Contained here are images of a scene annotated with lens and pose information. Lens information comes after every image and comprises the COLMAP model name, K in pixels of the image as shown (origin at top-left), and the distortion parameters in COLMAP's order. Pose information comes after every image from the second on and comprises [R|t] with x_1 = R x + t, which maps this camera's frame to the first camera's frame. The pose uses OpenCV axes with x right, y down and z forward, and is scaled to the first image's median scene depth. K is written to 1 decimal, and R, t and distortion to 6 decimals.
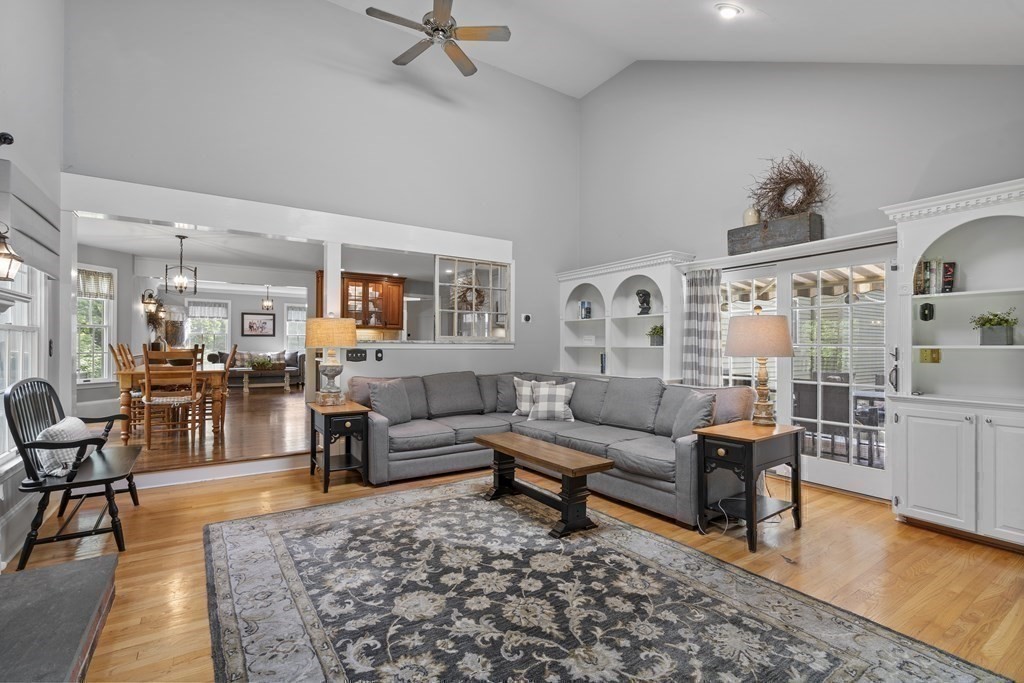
lens RADIAL K [[464.3, 0, 512.6], [0, 464.3, 344.2], [0, 0, 1]] dist [-0.005432, 0.002388]
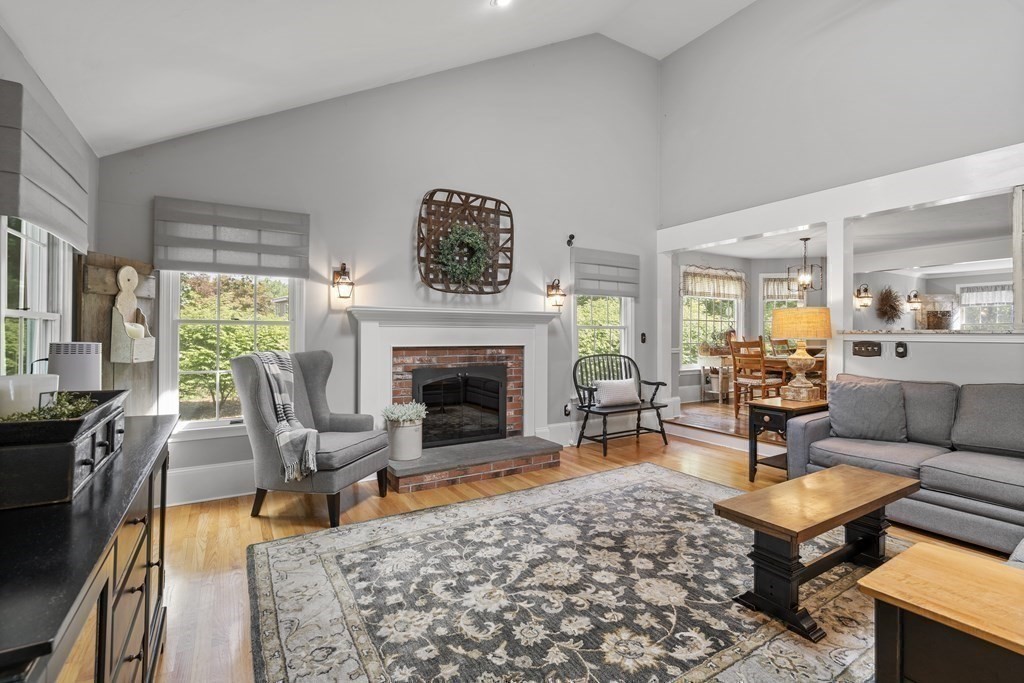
lens RADIAL K [[464.3, 0, 507.1], [0, 464.3, 332.3], [0, 0, 1]] dist [-0.005432, 0.002388]
pose [[-0.043397, -0.010010, -0.999008, 0.981408], [-0.000198, 0.999950, -0.010010, 0.005240], [0.999058, -0.000237, -0.043397, 0.783975]]
